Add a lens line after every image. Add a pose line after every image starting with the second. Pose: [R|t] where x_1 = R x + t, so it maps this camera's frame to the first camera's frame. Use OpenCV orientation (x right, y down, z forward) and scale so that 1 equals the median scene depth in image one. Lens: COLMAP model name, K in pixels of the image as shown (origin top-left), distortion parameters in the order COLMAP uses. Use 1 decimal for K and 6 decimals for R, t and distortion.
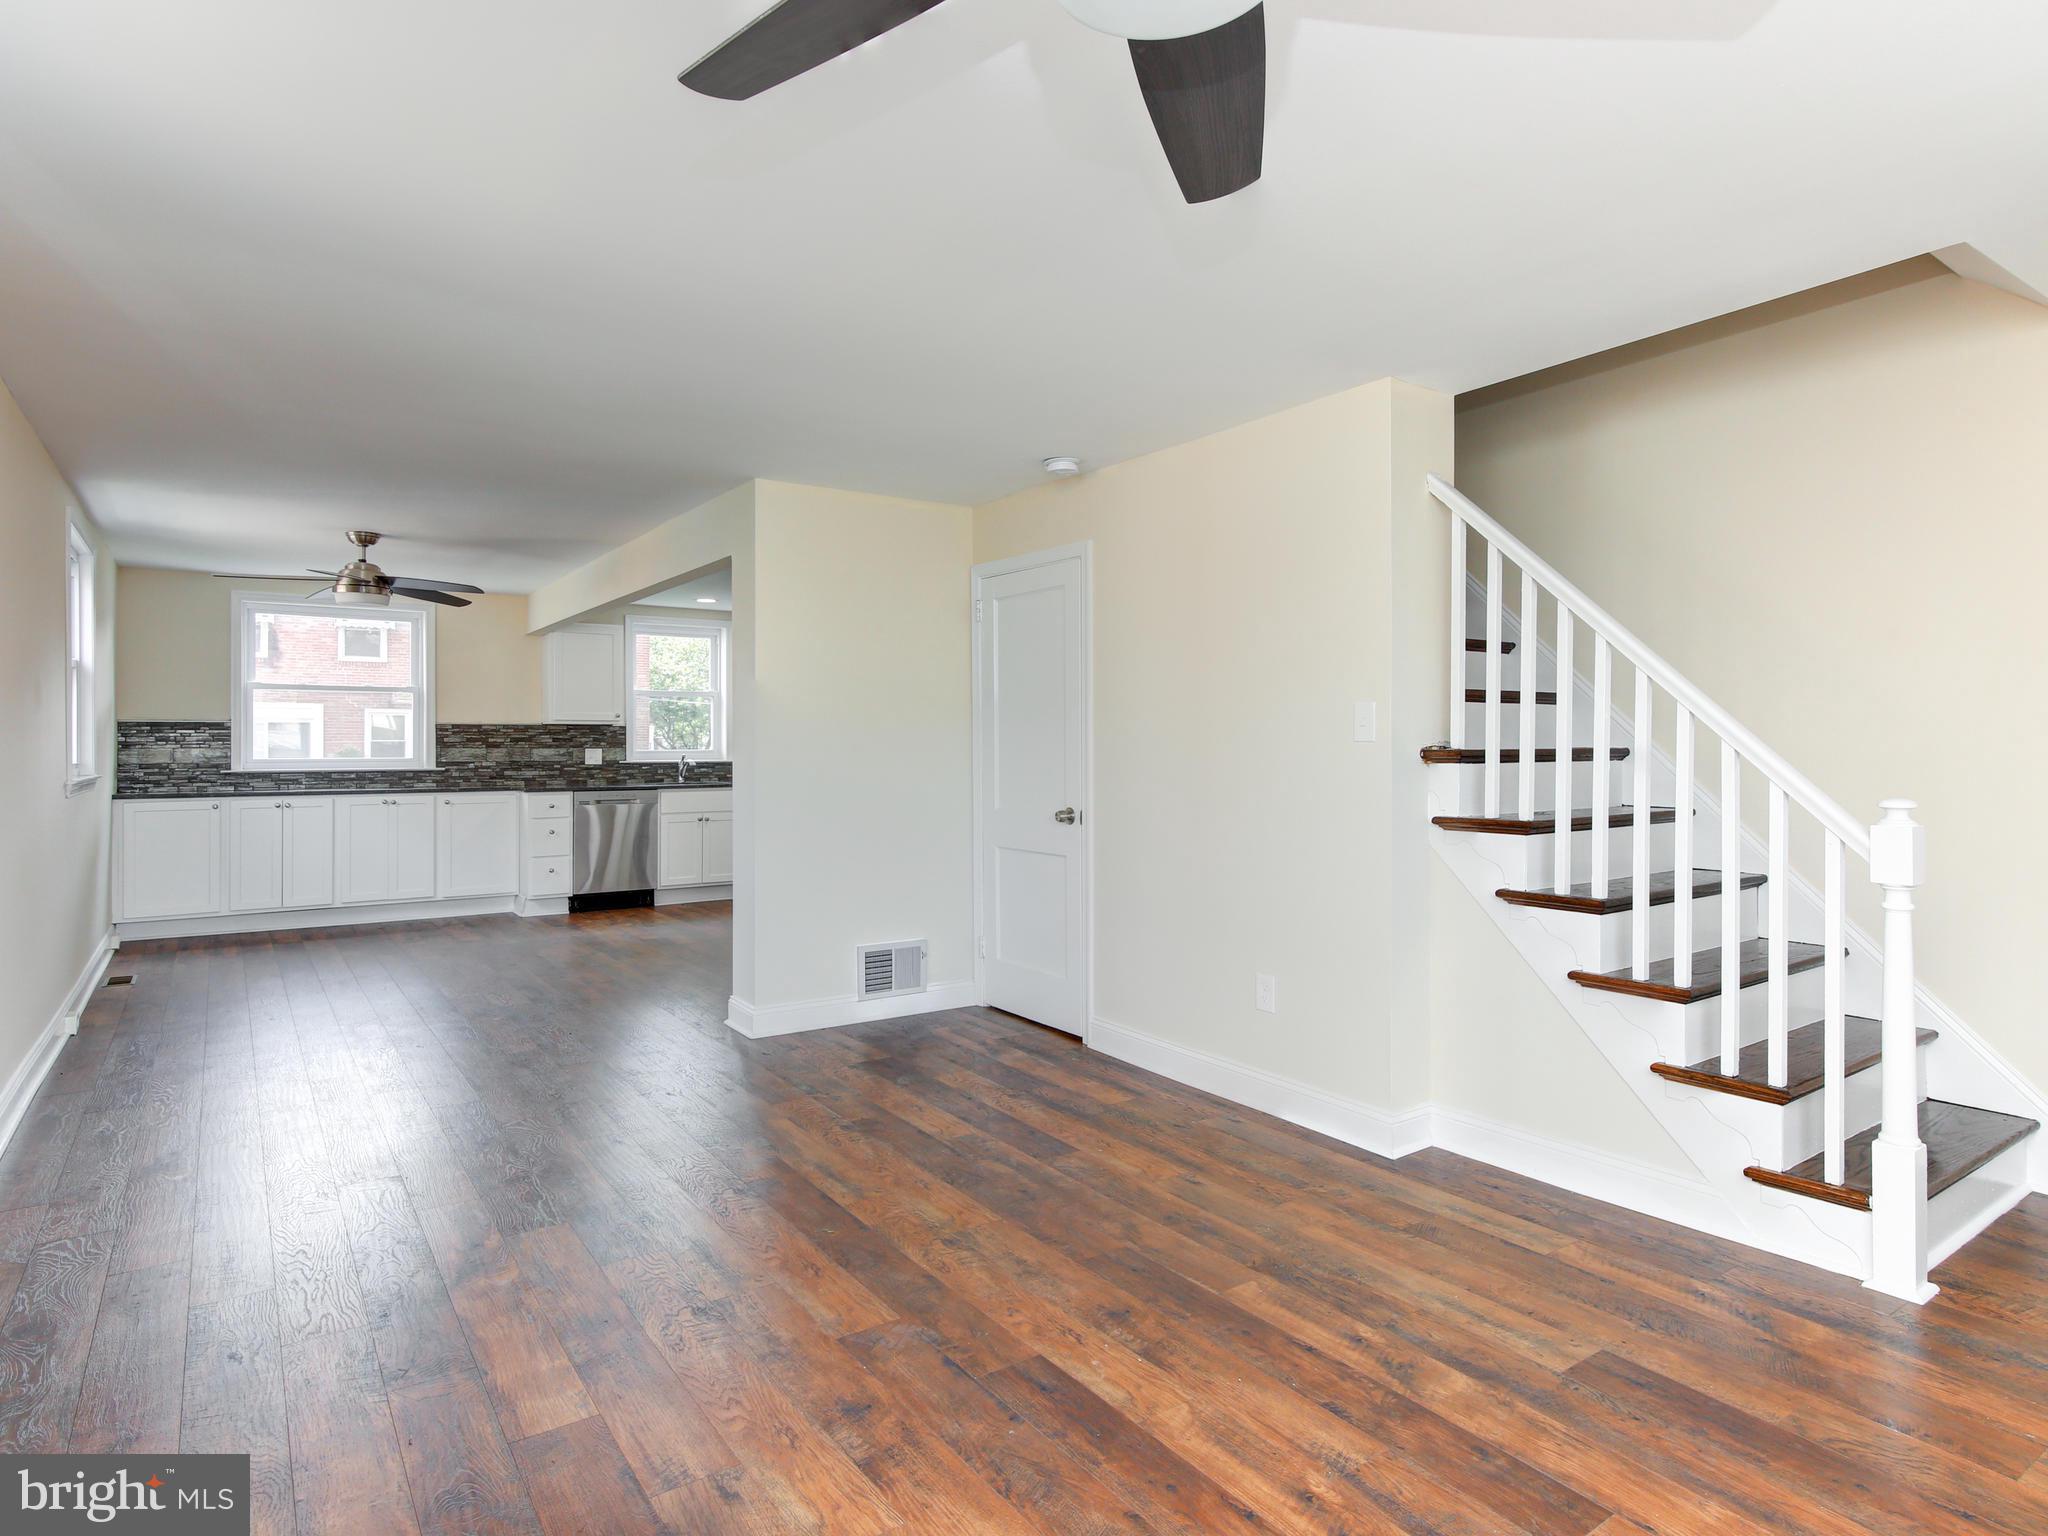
lens RADIAL K [[1133.1, 0, 1013.1], [0, 1133.1, 747.3], [0, 0, 1]] dist [0.016376, -0.000911]
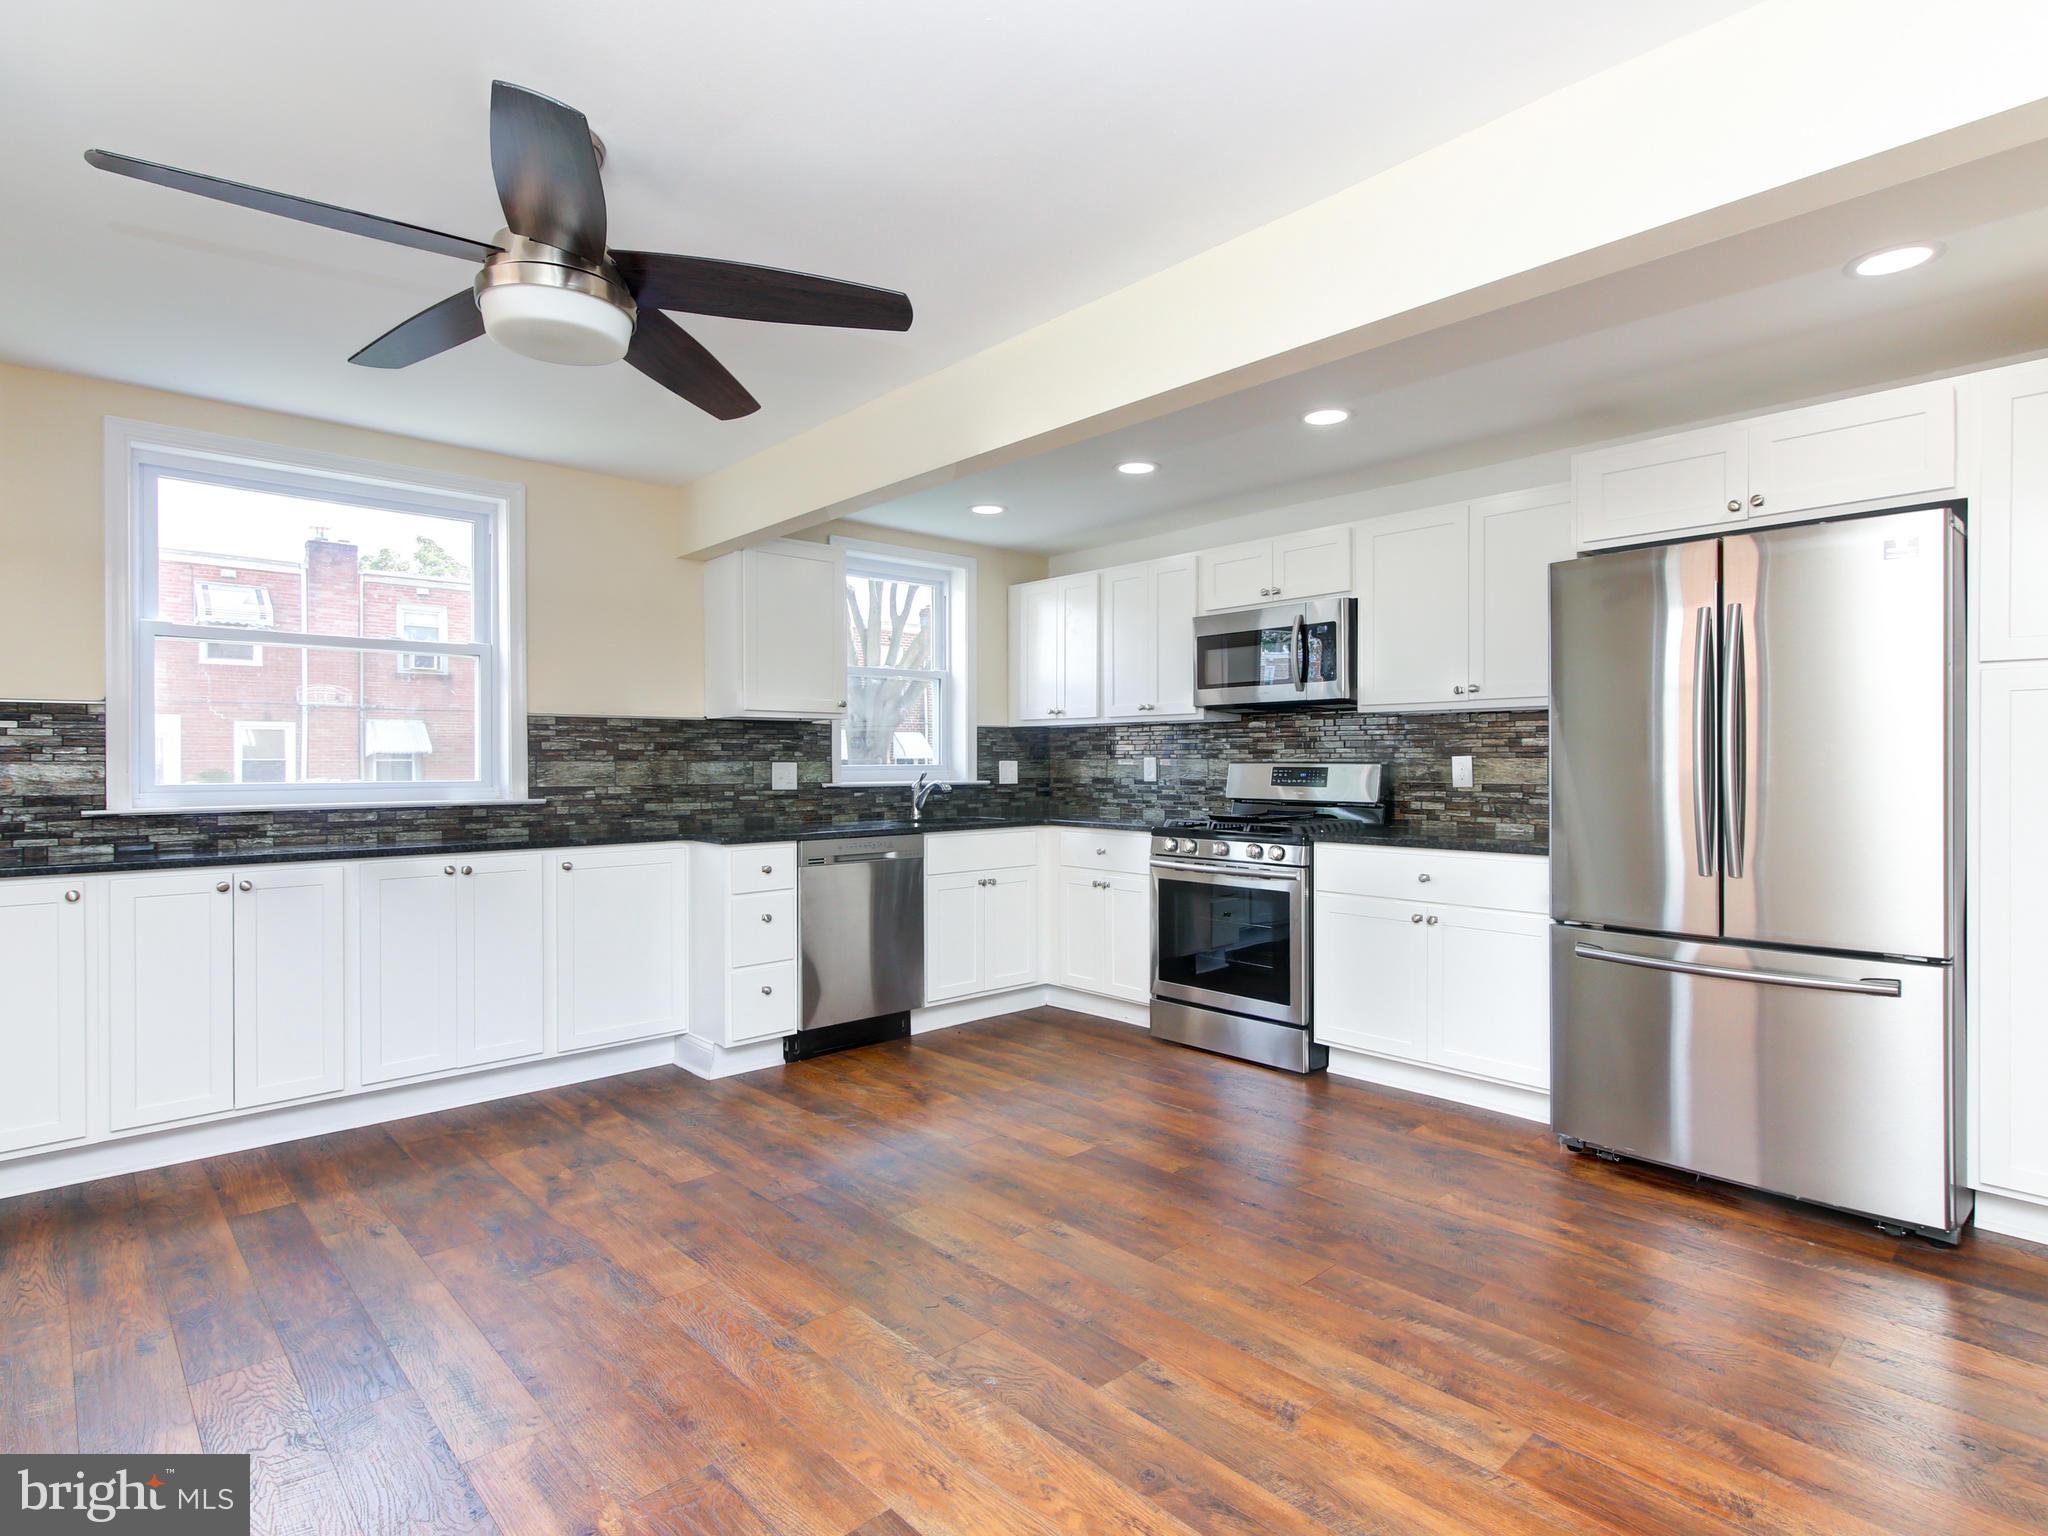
lens RADIAL K [[1073.0, 0, 1020.3], [0, 1073.0, 764.4], [0, 0, 1]] dist [0.005905, 0.000718]
pose [[0.989846, -0.004006, 0.142088, -0.351845], [0.004282, 0.999989, -0.001640, 0.003783], [-0.142080, 0.002232, 0.989853, 0.476916]]
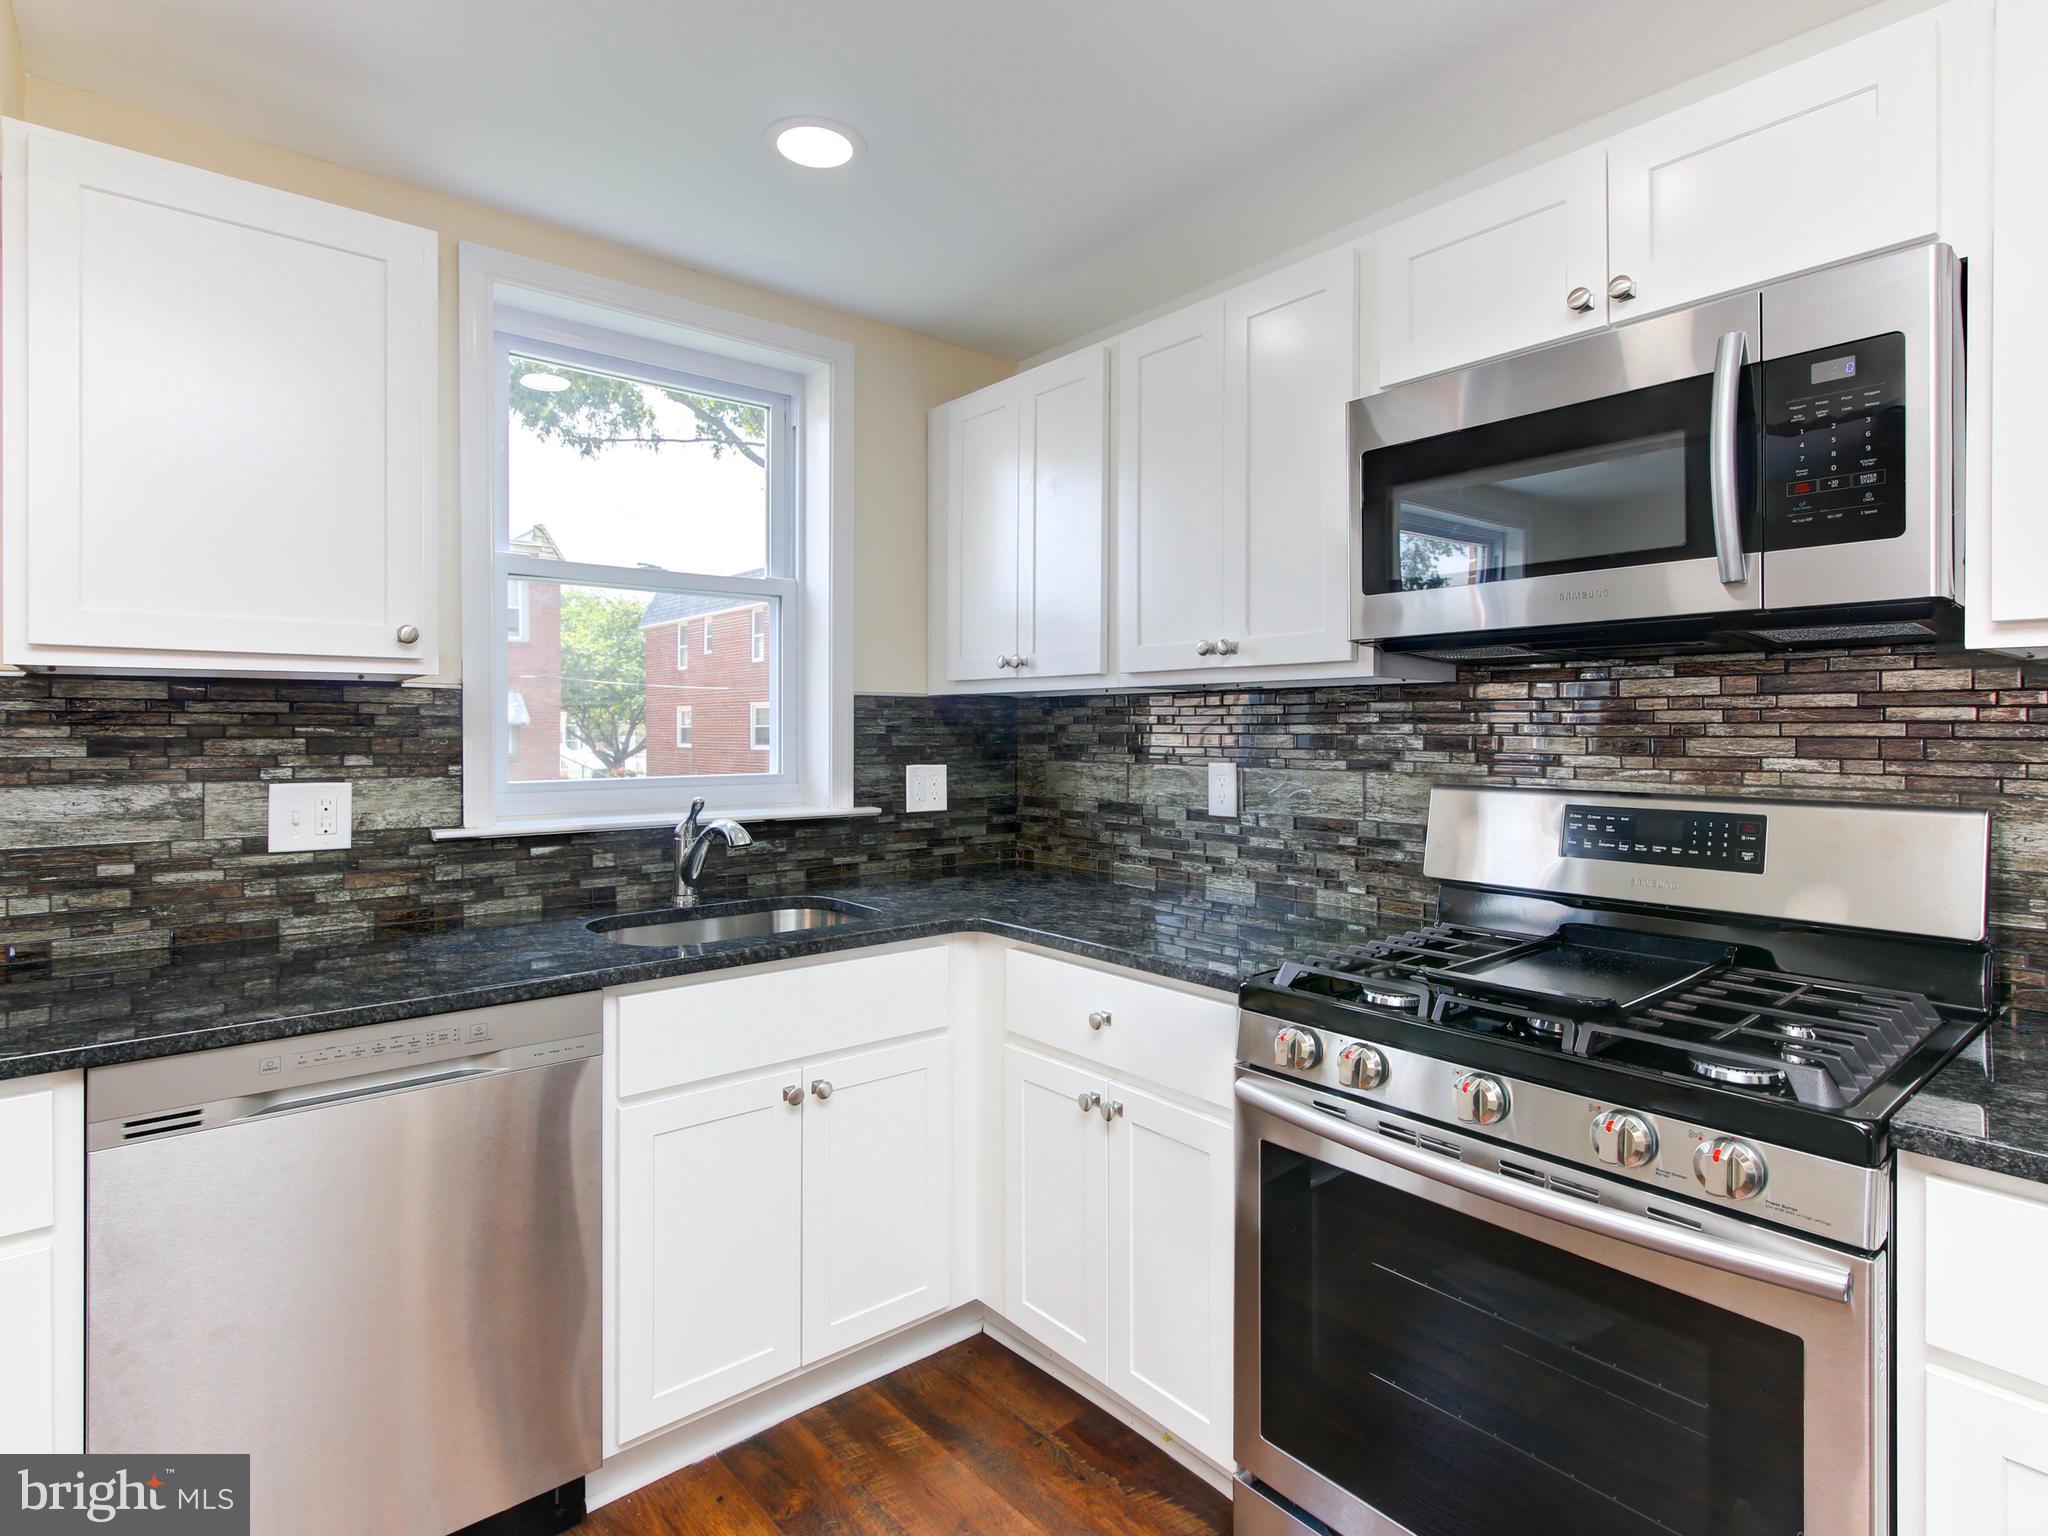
lens RADIAL K [[1073.0, 0, 991.2], [0, 1073.0, 731.3], [0, 0, 1]] dist [0.005905, 0.000718]
pose [[0.997483, -0.000005, 0.070905, -0.264139], [0.000230, 0.999995, -0.003155, -0.009279], [-0.070905, 0.003163, 0.997478, 0.826187]]
